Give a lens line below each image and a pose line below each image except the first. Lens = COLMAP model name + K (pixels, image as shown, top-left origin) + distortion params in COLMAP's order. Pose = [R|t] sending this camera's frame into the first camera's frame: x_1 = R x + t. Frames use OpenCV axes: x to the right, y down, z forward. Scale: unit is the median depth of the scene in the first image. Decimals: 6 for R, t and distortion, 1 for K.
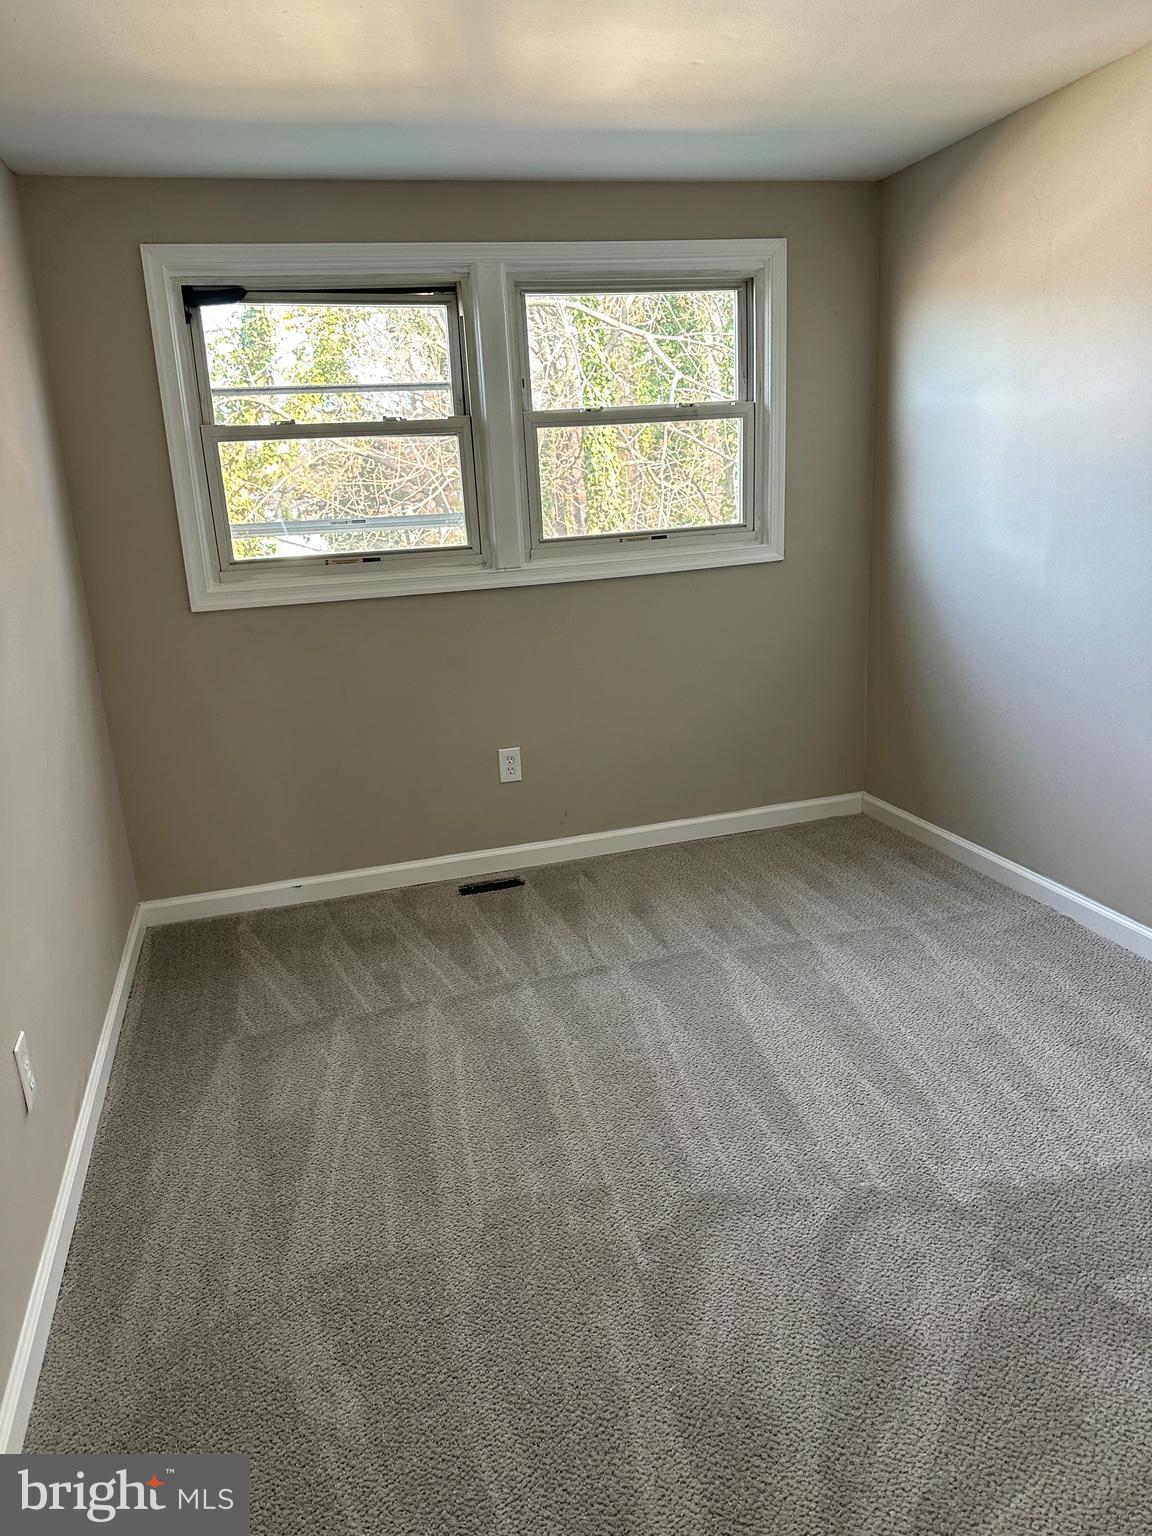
lens RADIAL K [[1086.6, 0, 580.4], [0, 1086.6, 795.2], [0, 0, 1]] dist [0.056352, -0.075630]
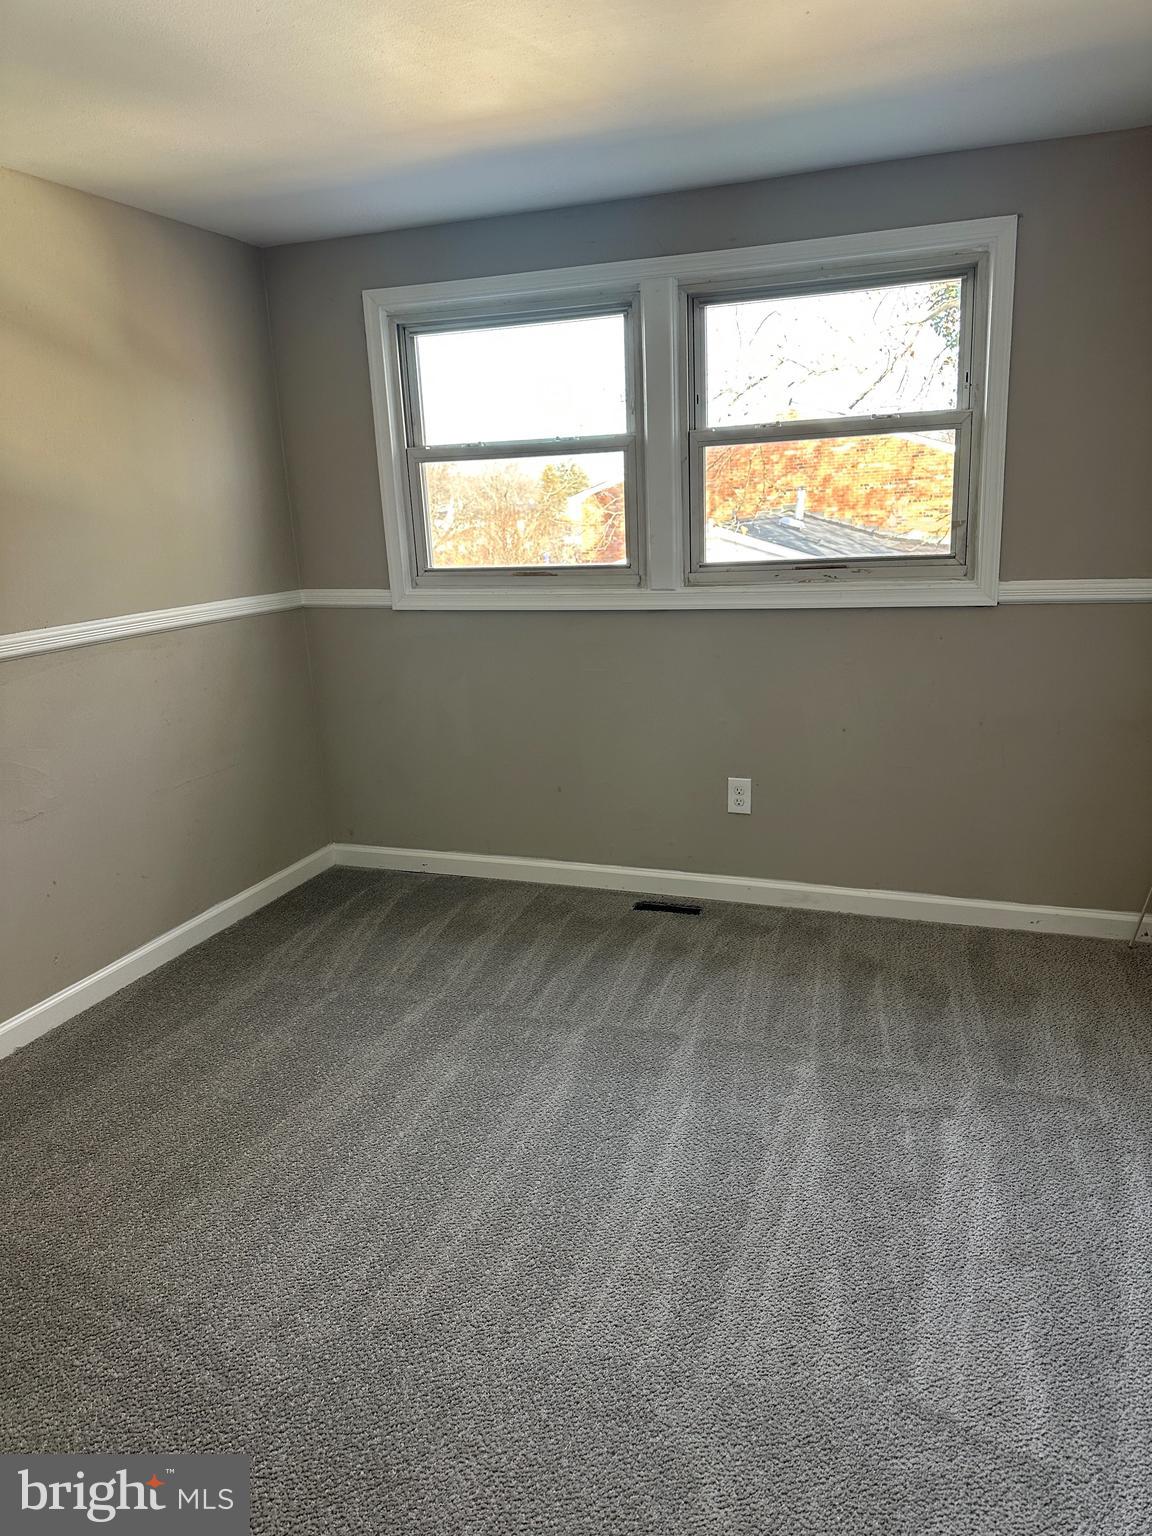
lens RADIAL K [[1143.1, 0, 576.0], [0, 1143.1, 768.0], [0, 0, 1]] dist [0.265727, -0.499887]
pose [[0.798895, 0.160016, -0.579794, 0.502071], [-0.176369, 0.983911, 0.028530, -0.069942], [0.575031, 0.079465, 0.814263, 0.132768]]
